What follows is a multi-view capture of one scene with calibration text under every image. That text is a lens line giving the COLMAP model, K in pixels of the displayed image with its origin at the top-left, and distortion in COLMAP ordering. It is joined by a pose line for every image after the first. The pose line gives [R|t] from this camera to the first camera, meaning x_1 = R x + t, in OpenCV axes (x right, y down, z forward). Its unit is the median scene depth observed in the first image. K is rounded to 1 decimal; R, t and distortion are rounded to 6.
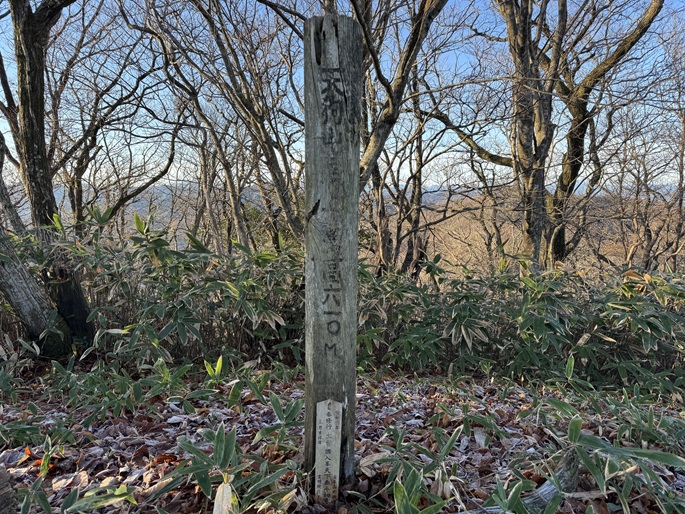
lens RADIAL K [[484.3, 0, 344.9], [0, 484.3, 260.8], [0, 0, 1]] dist [-0.000255, -0.000301]
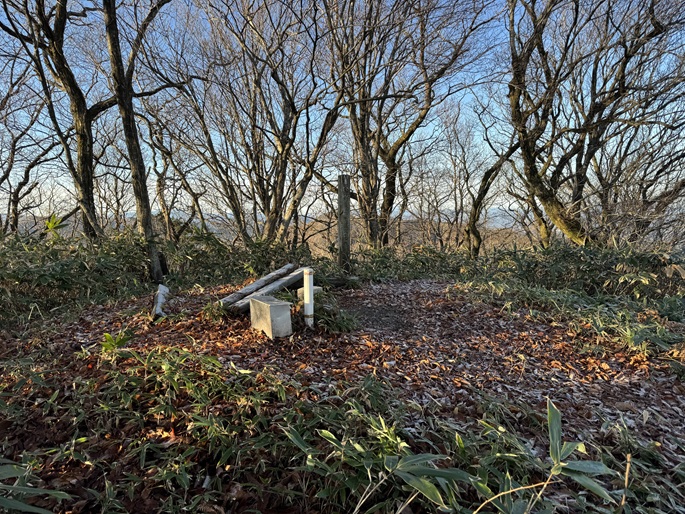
lens RADIAL K [[484.3, 0, 342.1], [0, 484.3, 255.7], [0, 0, 1]] dist [-0.000255, -0.000301]
pose [[0.943206, -0.032462, 0.330620, -0.180553], [0.051620, 0.997448, -0.049329, 0.054654], [-0.328175, 0.063594, 0.942474, -0.376209]]
